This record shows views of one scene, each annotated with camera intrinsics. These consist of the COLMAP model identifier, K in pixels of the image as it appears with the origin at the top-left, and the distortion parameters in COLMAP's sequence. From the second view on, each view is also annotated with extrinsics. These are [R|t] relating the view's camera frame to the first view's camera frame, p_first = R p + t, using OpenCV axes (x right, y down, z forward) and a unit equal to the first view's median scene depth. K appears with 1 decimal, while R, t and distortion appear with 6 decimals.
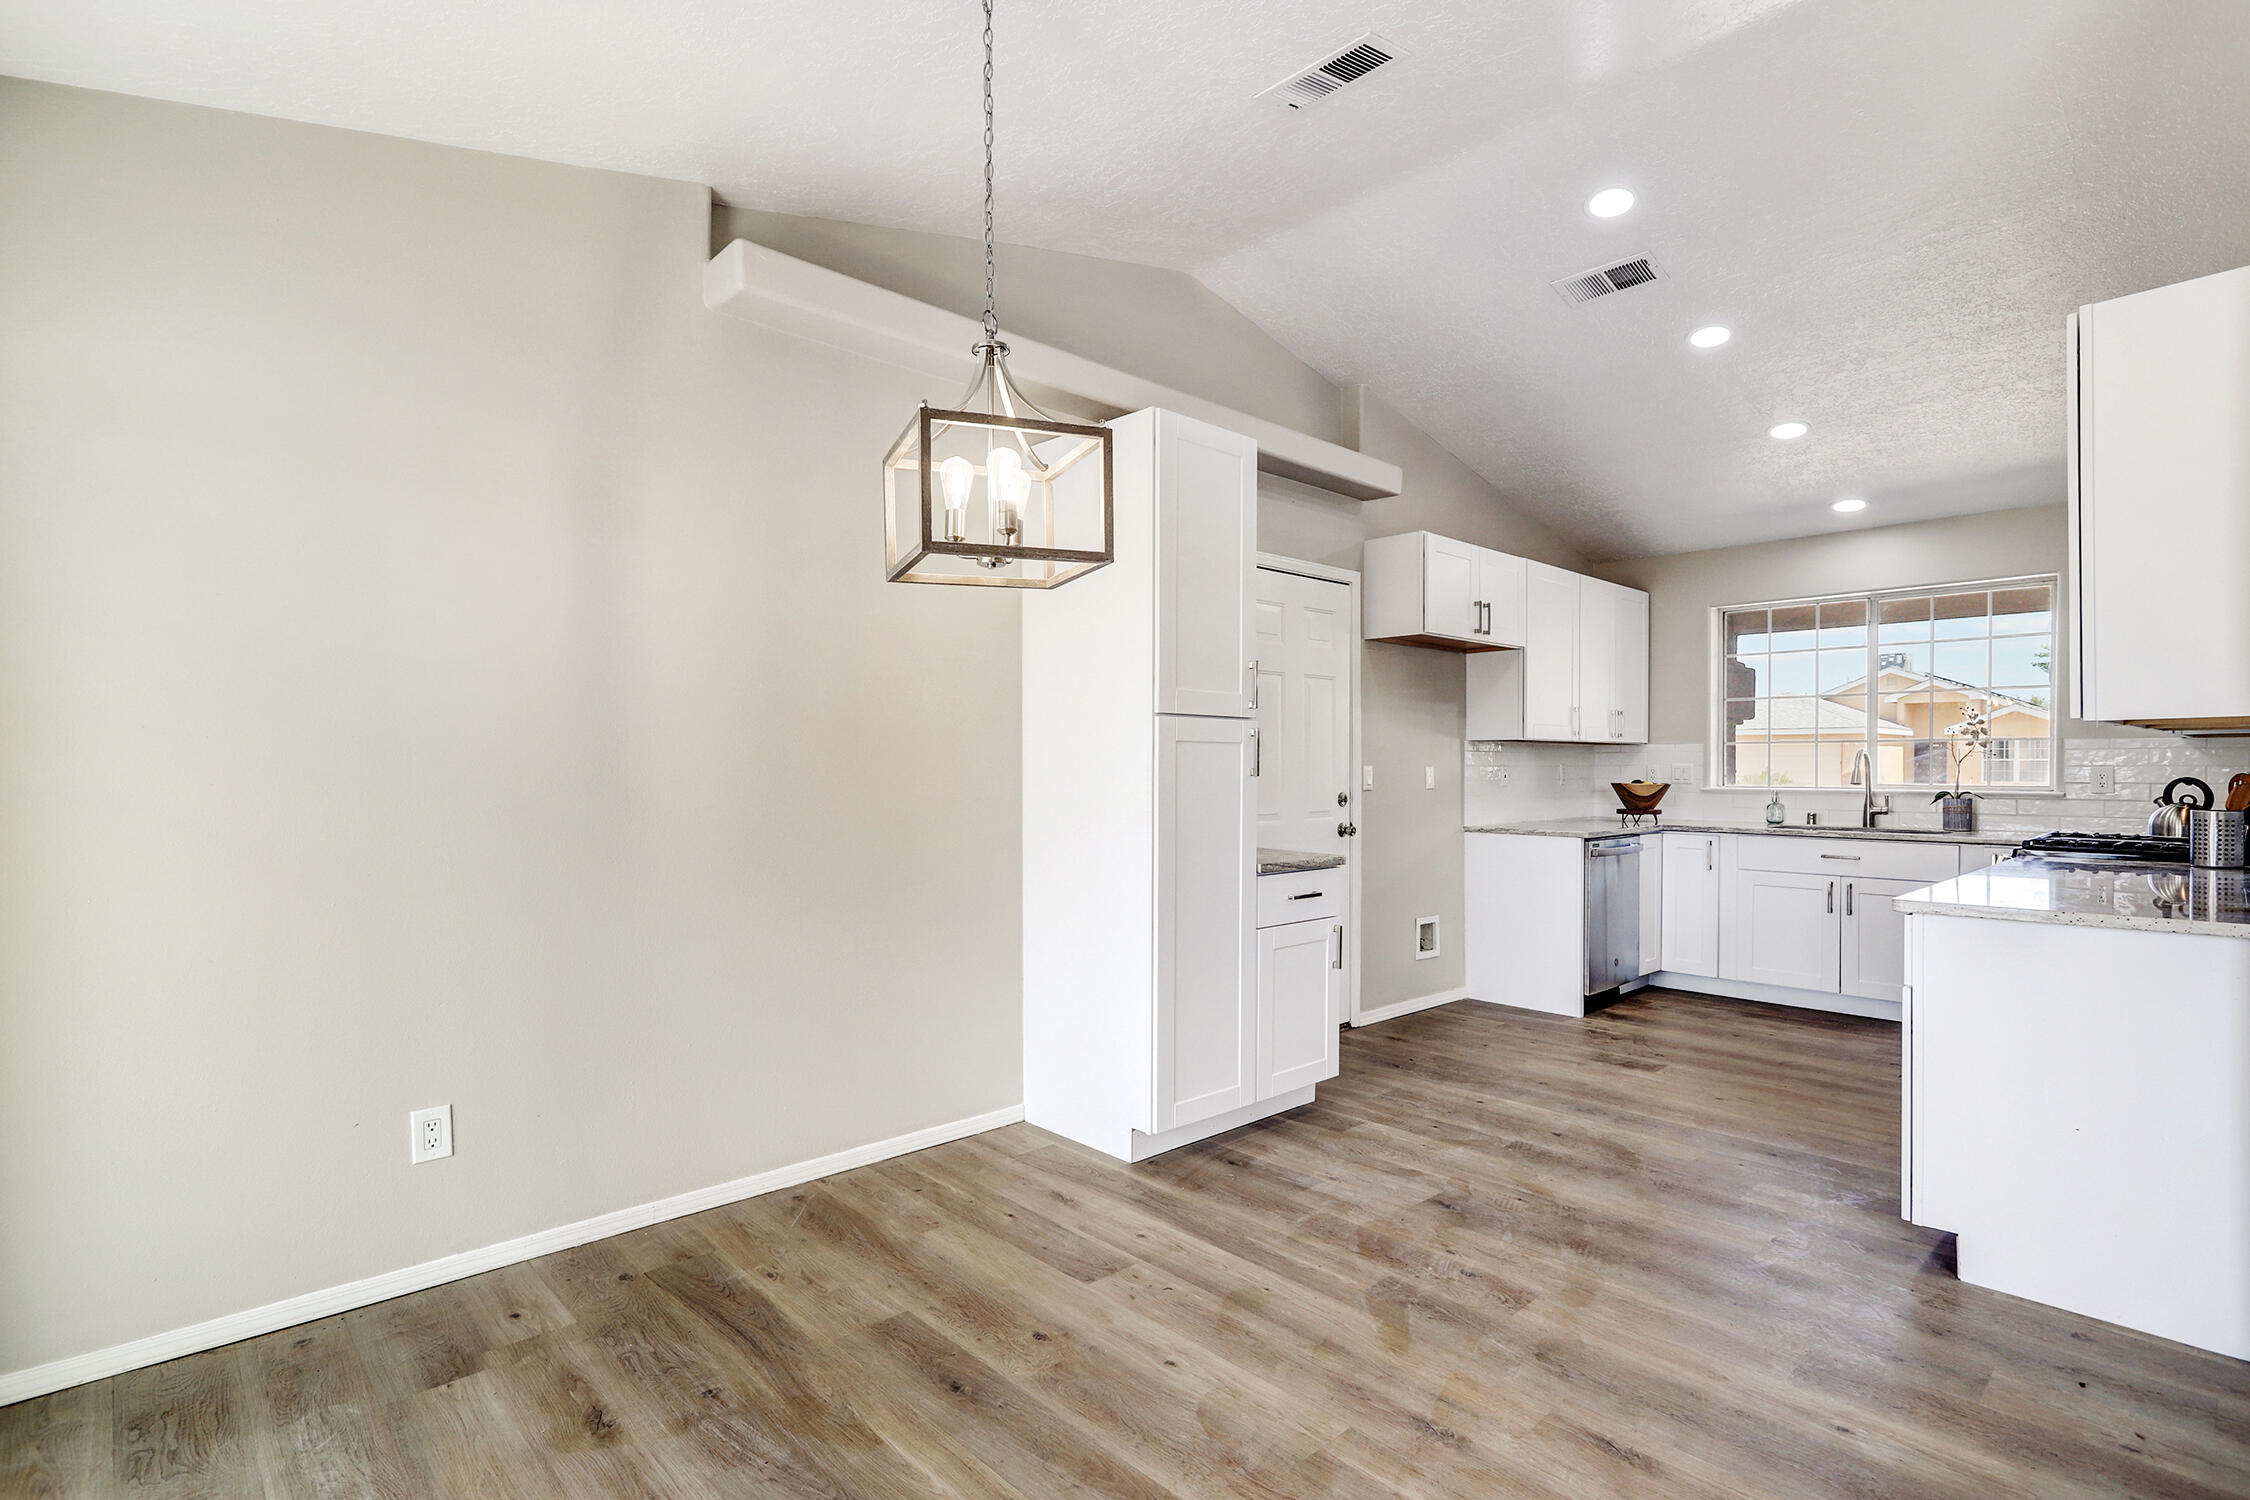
lens RADIAL K [[1070.6, 0, 1104.3], [0, 1070.6, 772.0], [0, 0, 1]] dist [-0.006741, 0.002911]
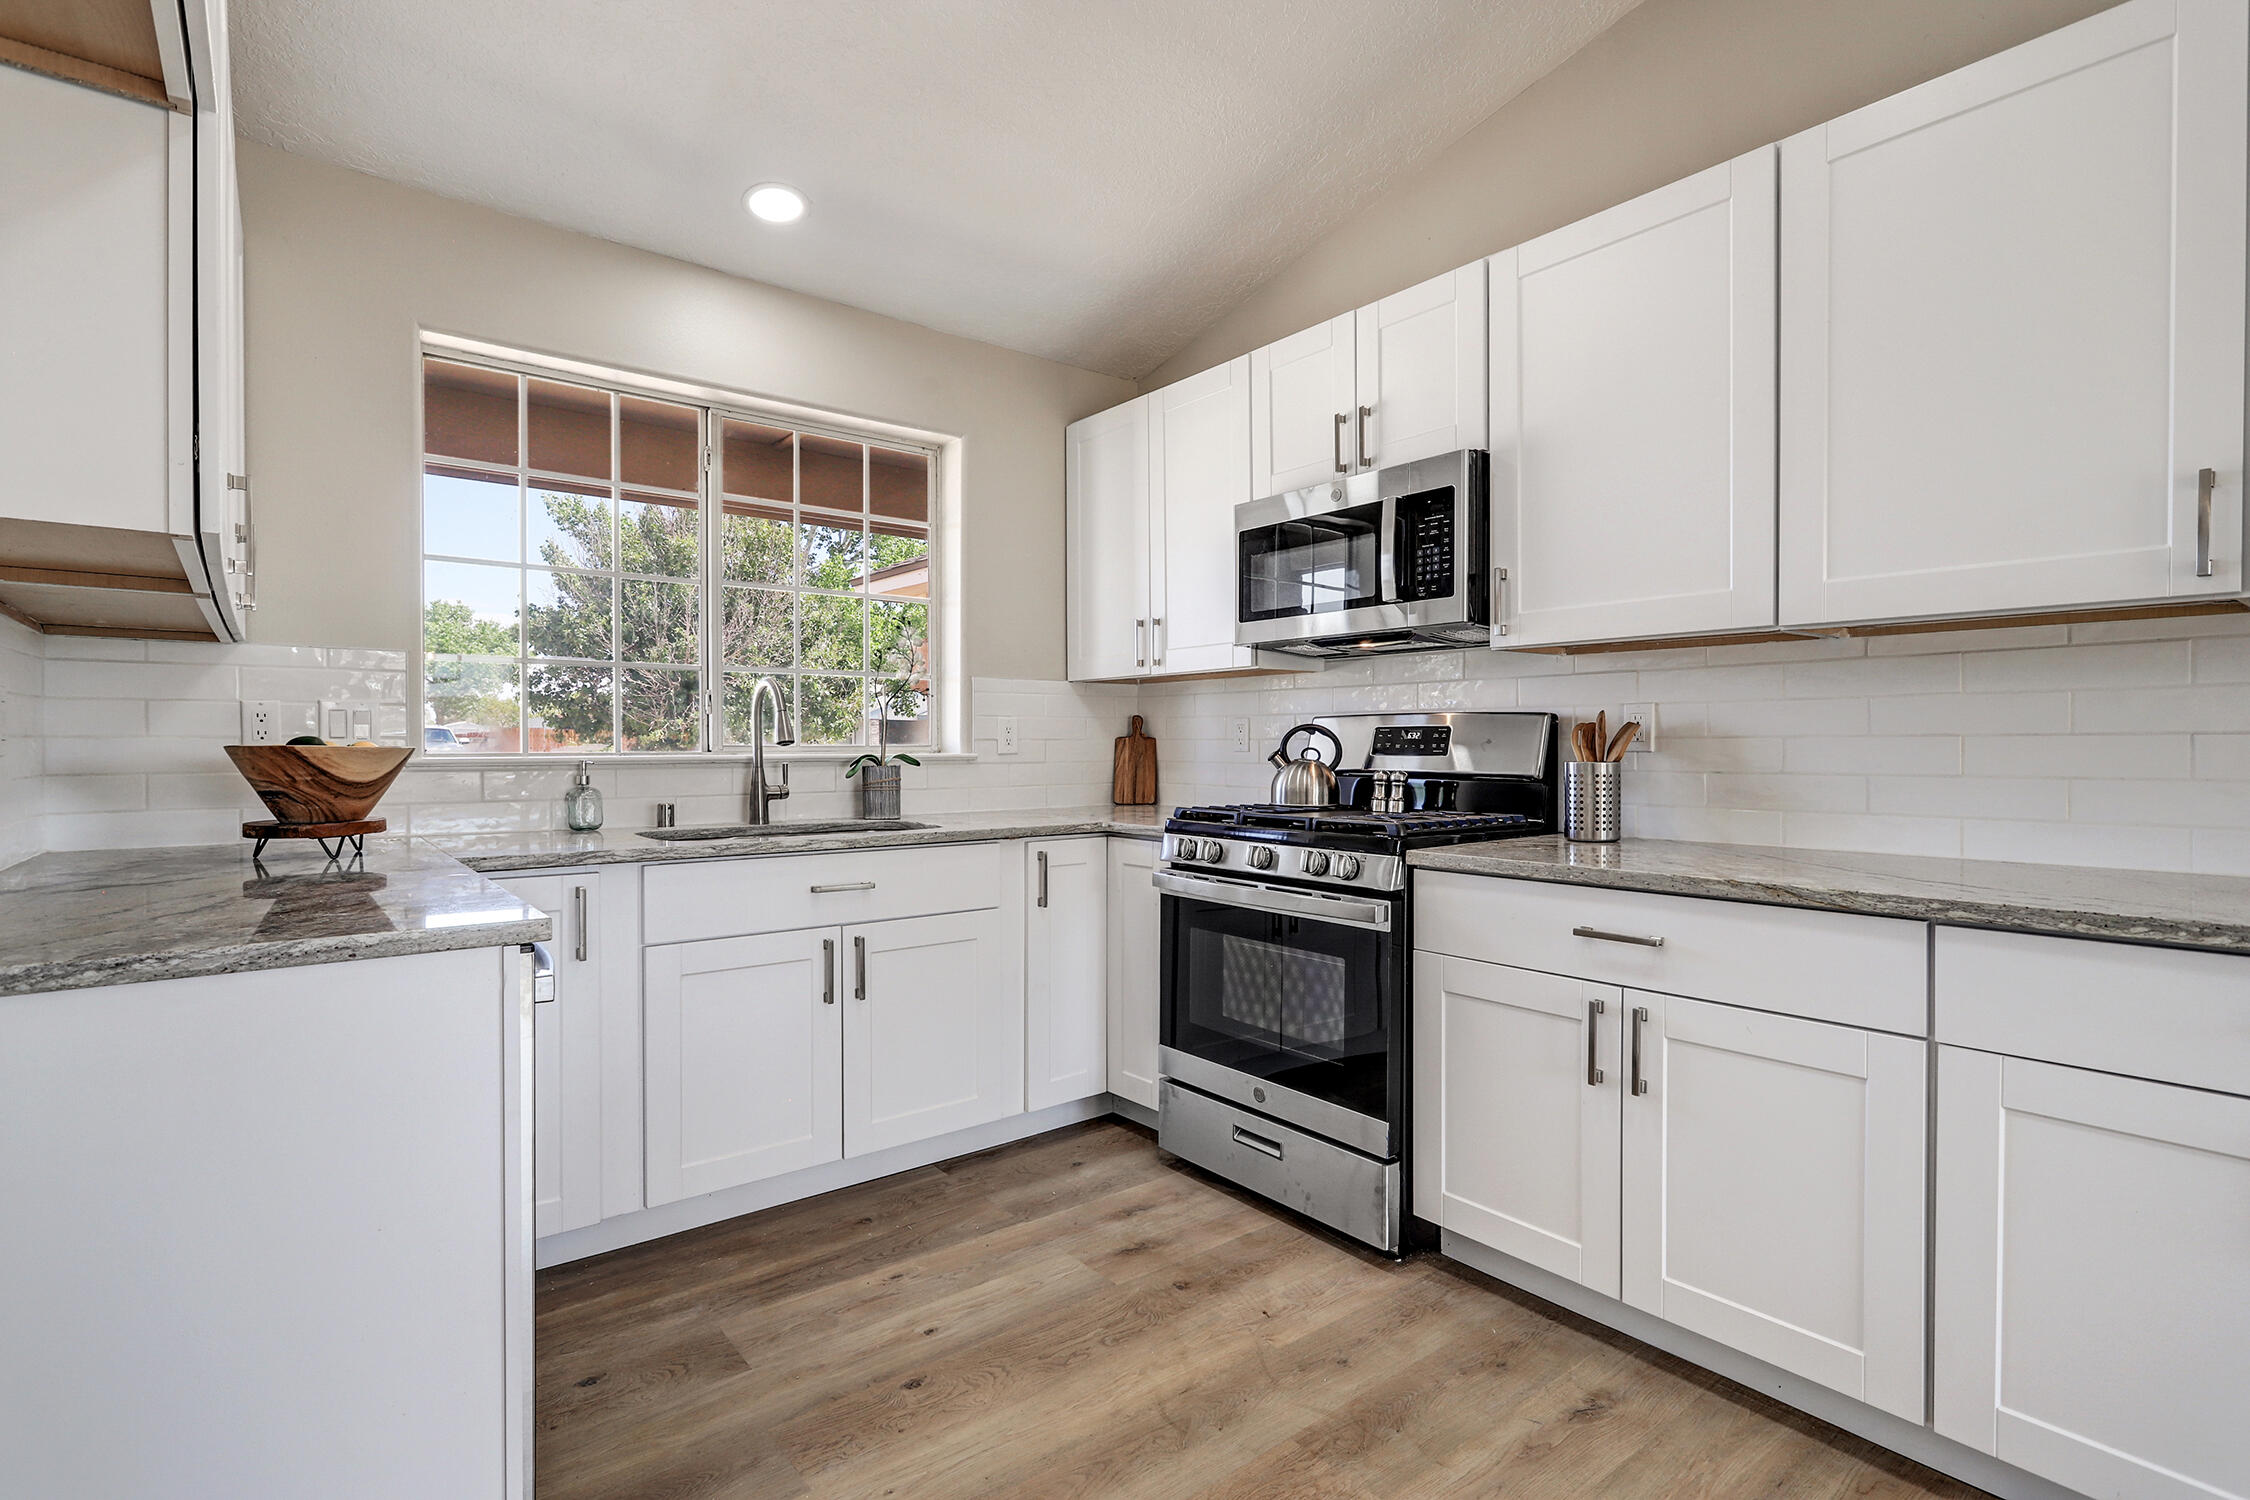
lens RADIAL K [[1070.6, 0, 1135.9], [0, 1070.6, 765.9], [0, 0, 1]] dist [-0.006741, 0.002911]
pose [[0.056217, -0.018998, 0.998238, 0.251794], [0.009420, 0.999785, 0.018497, 0.018921], [-0.998374, 0.008363, 0.056384, 1.056350]]
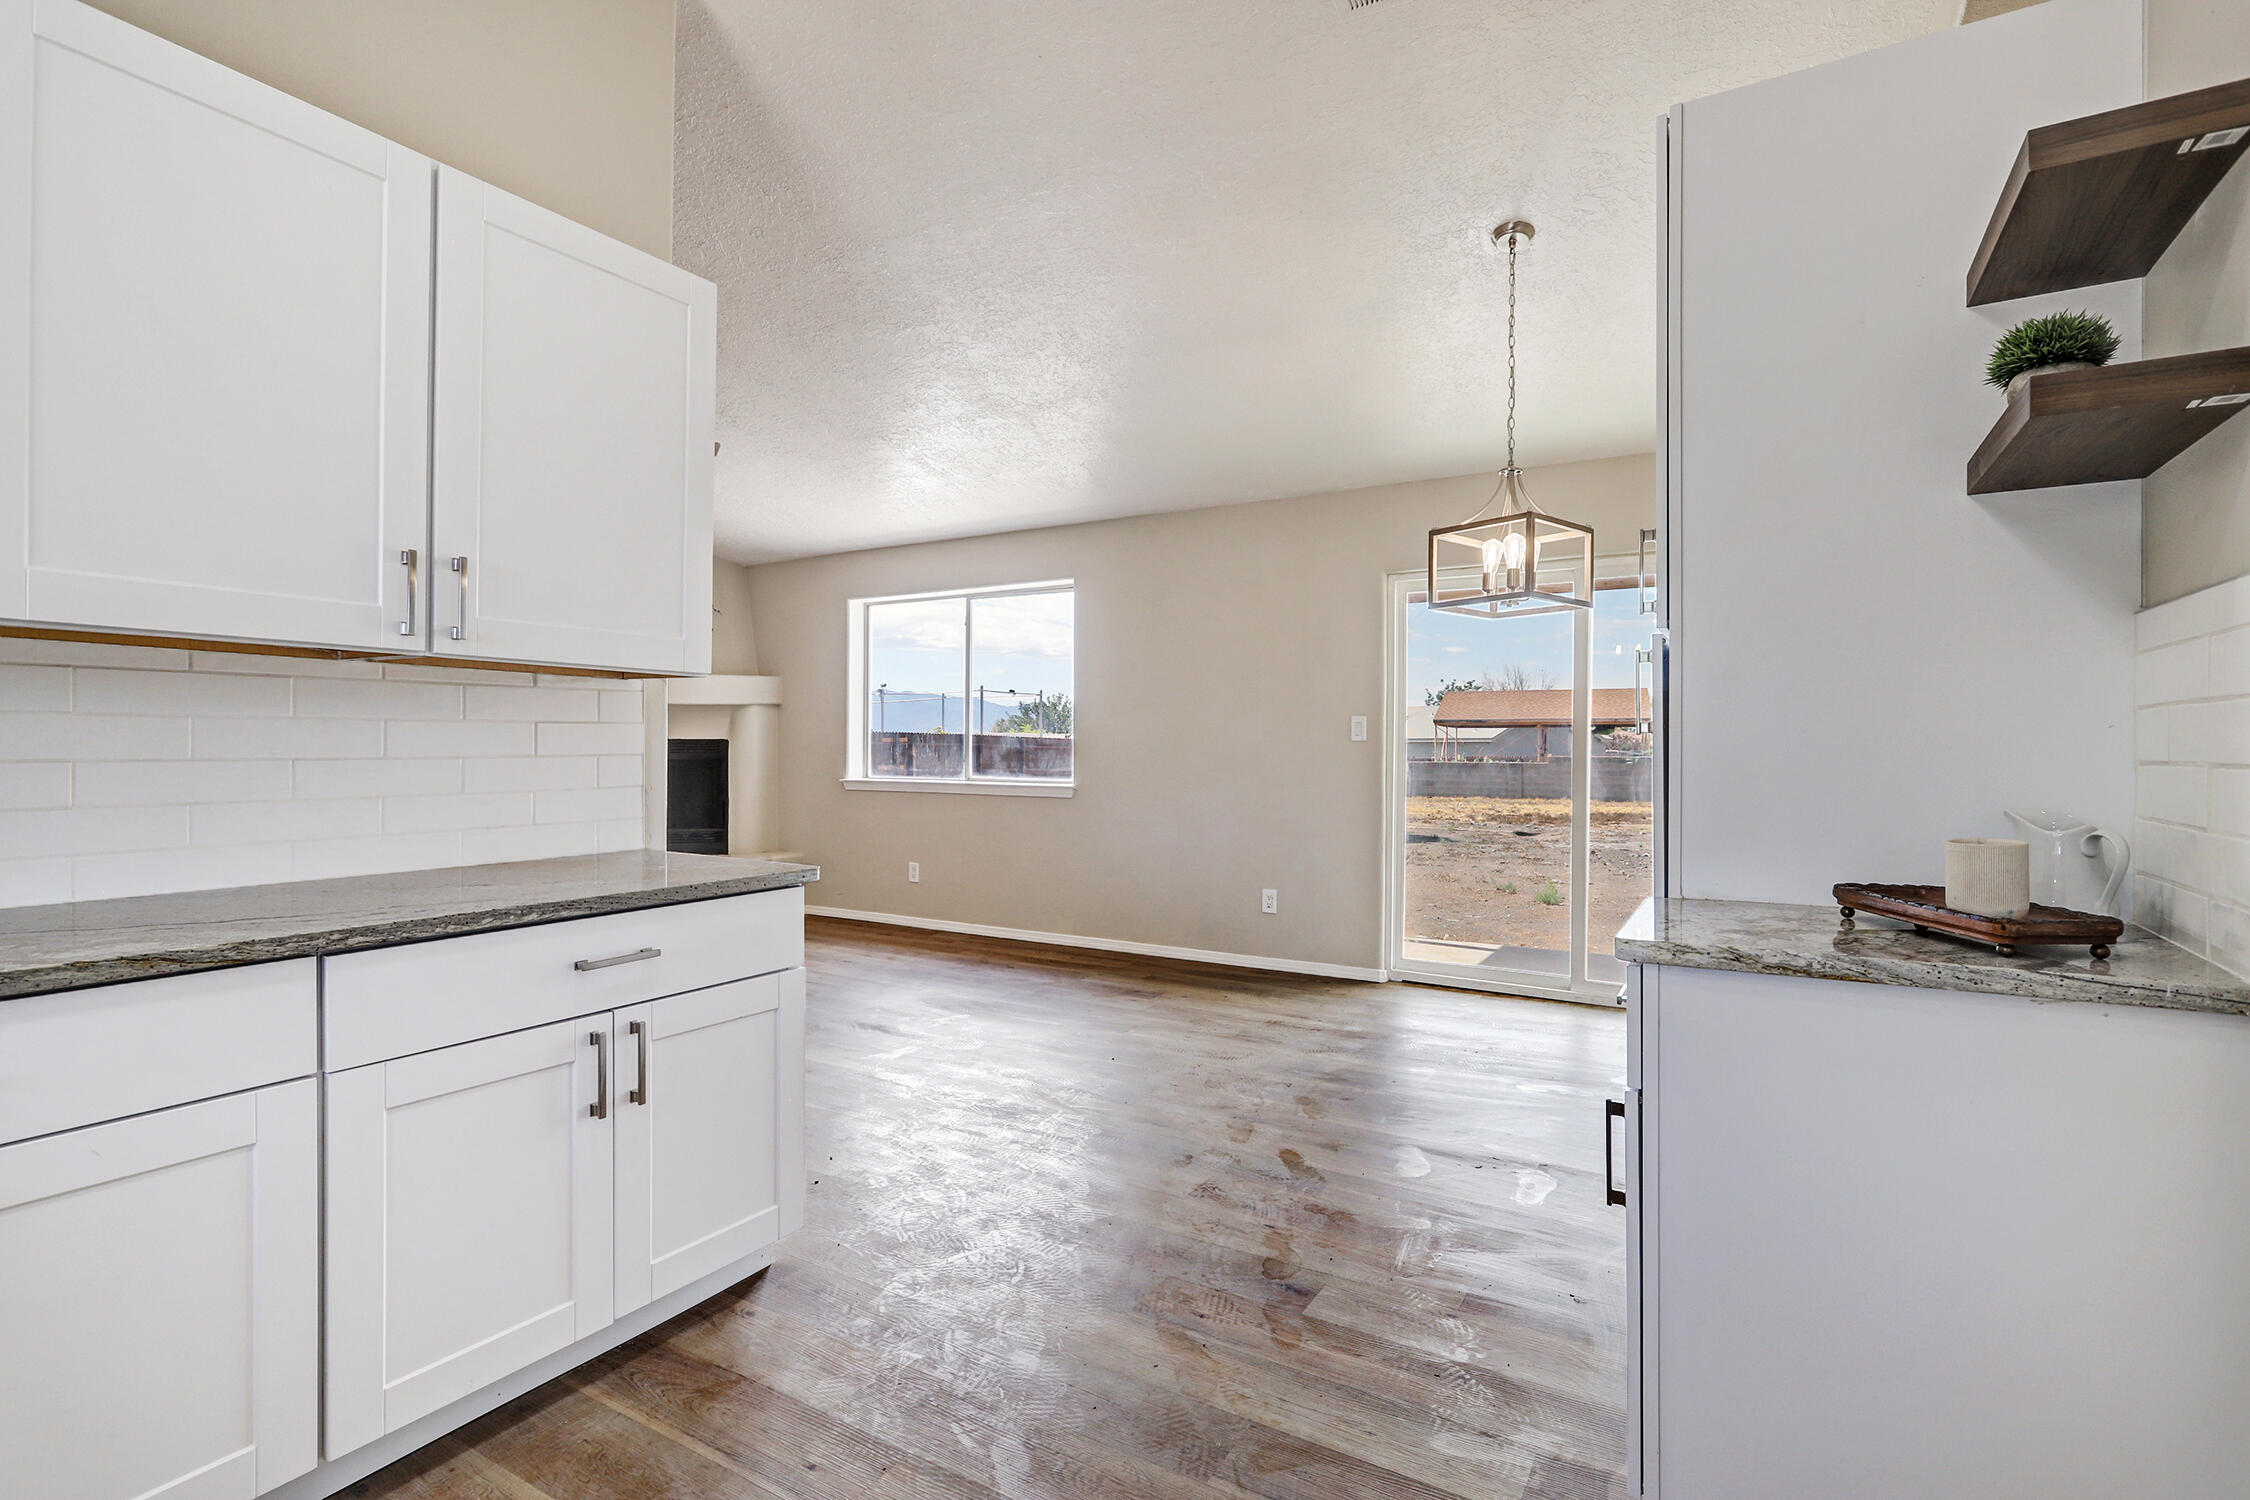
lens RADIAL K [[1070.6, 0, 1105.9], [0, 1070.6, 754.0], [0, 0, 1]] dist [-0.006741, 0.002911]
pose [[-0.961440, 0.000216, -0.275016, 0.478942], [-0.003587, 0.999905, 0.013325, 0.007171], [0.274993, 0.013797, -0.961347, 1.231723]]
